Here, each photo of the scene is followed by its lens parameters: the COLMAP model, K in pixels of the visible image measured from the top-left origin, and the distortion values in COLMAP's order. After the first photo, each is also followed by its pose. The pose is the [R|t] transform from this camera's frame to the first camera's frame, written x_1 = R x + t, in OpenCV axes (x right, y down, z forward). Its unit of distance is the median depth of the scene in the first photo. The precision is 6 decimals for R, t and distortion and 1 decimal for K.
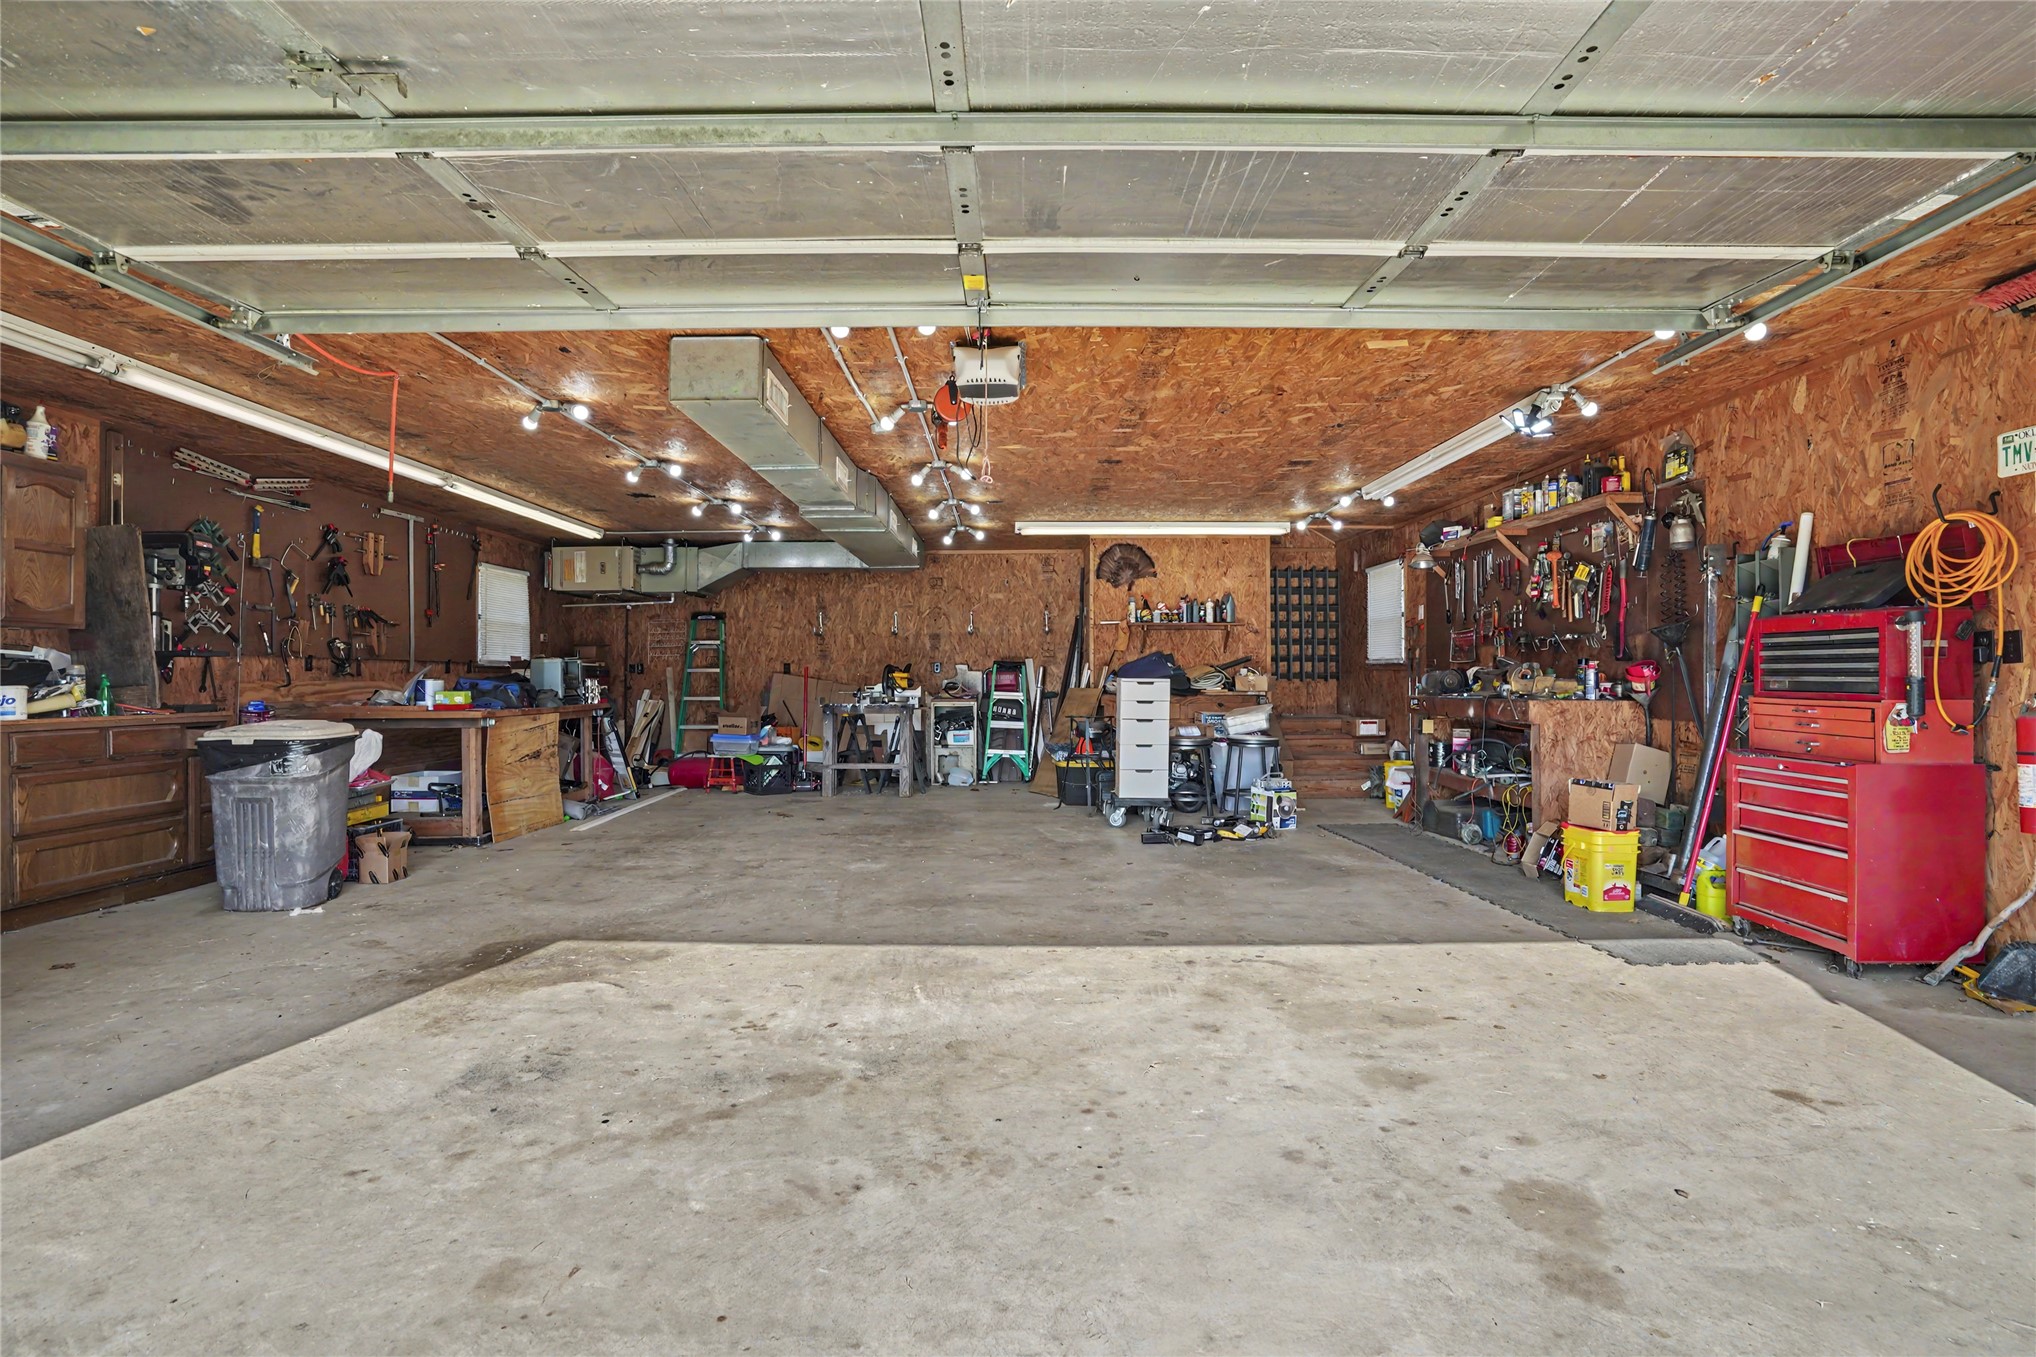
lens RADIAL K [[972.5, 0, 1018.0], [0, 972.5, 678.5], [0, 0, 1]] dist [-0.018120, 0.025970]
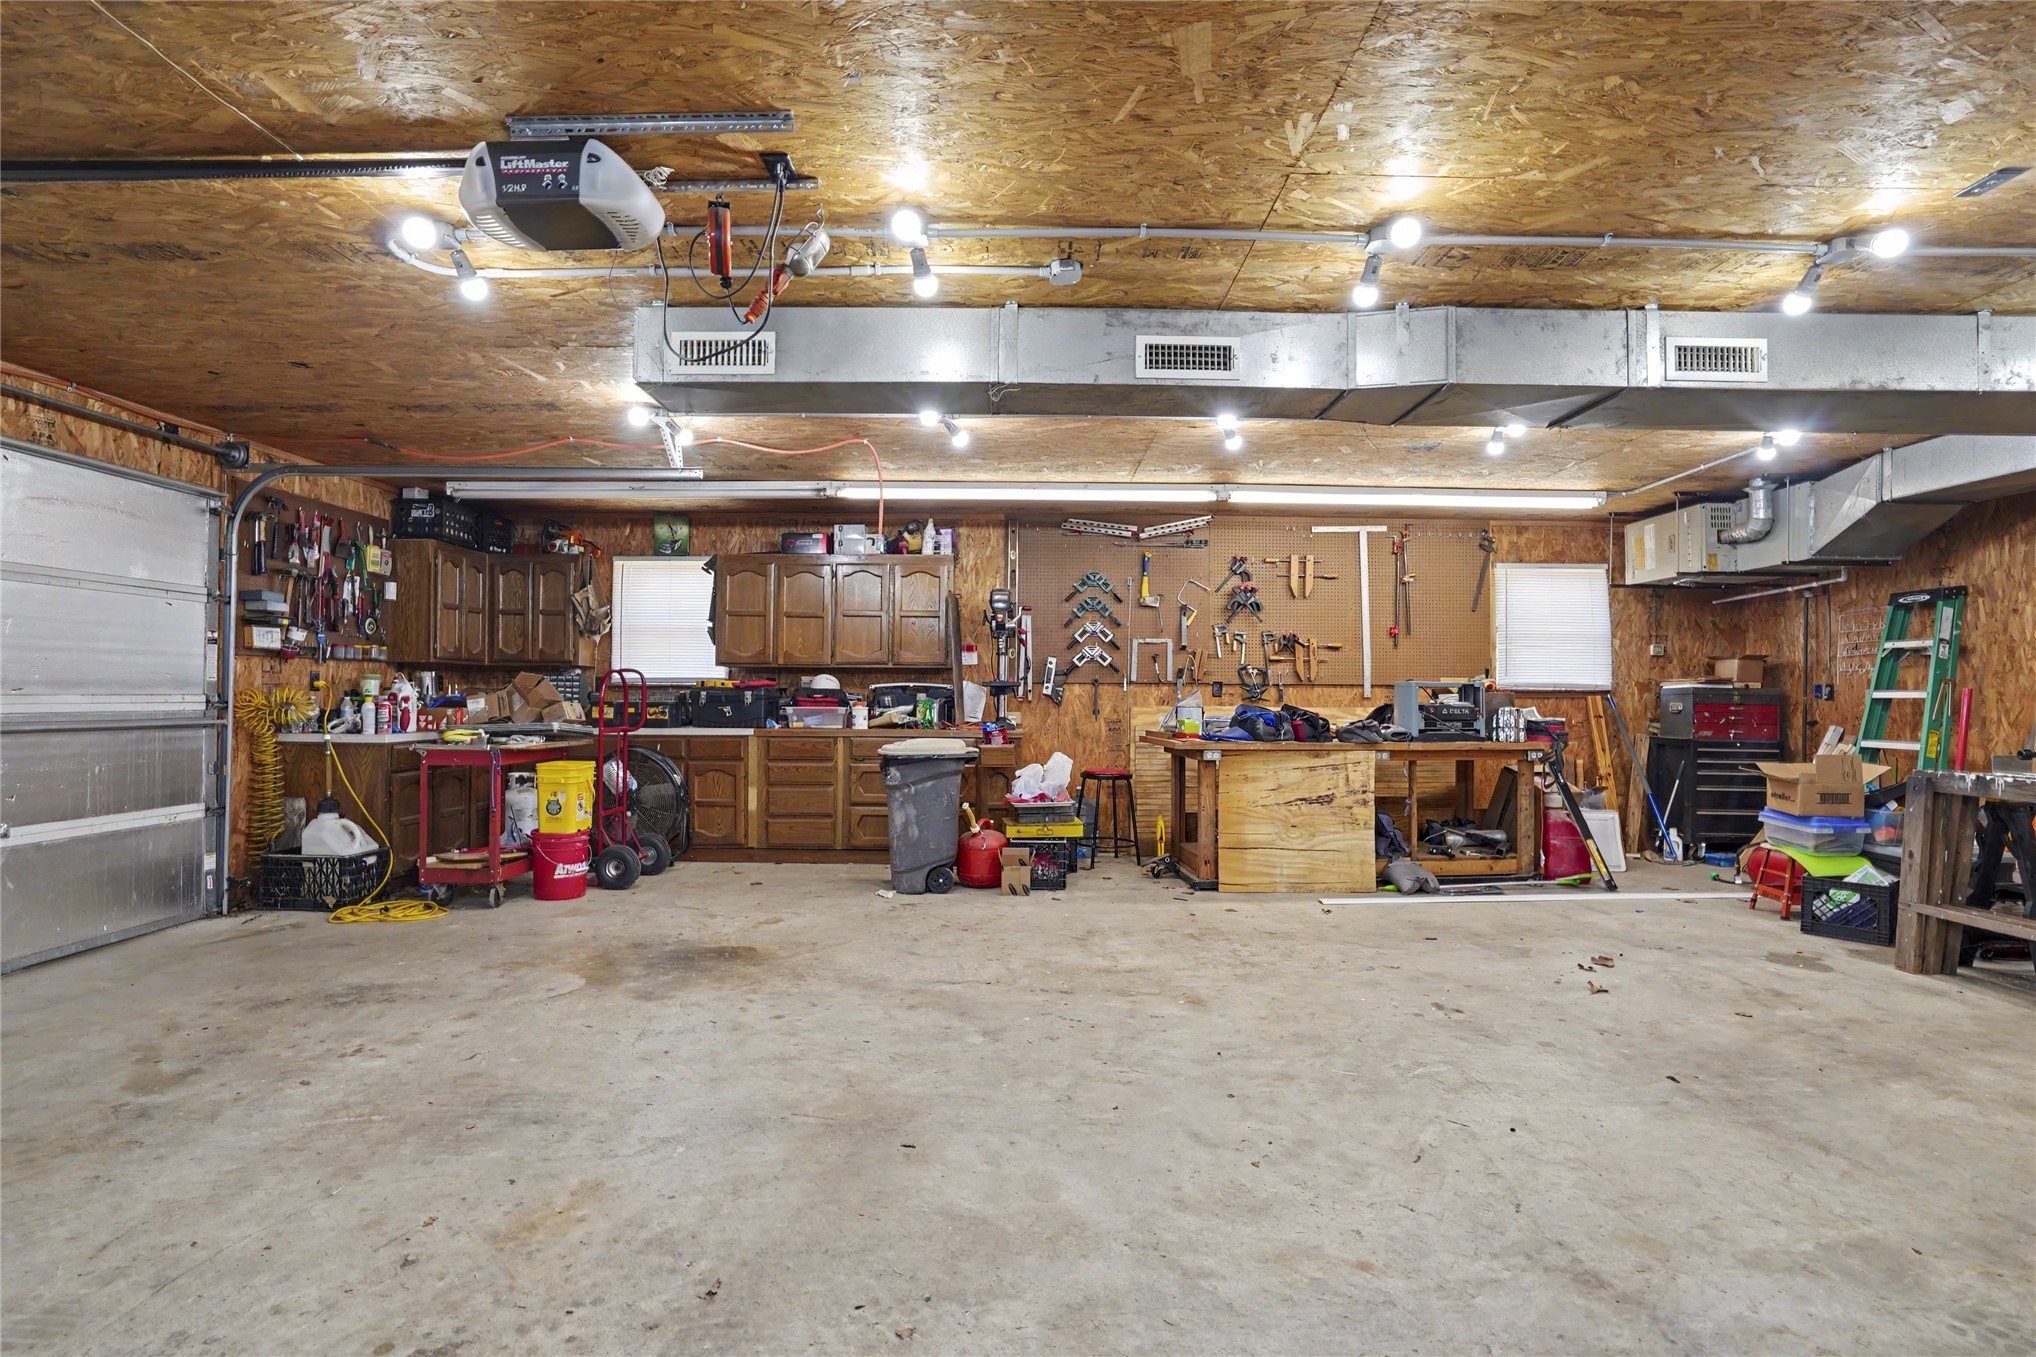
lens RADIAL K [[983.0, 0, 1018.0], [0, 983.0, 678.5], [0, 0, 1]] dist [-0.053475, 0.021169]
pose [[0.002534, -0.018358, -0.999828, 0.669841], [-0.009871, 0.999782, -0.018382, -0.012674], [0.999948, 0.009916, 0.002352, 1.556365]]
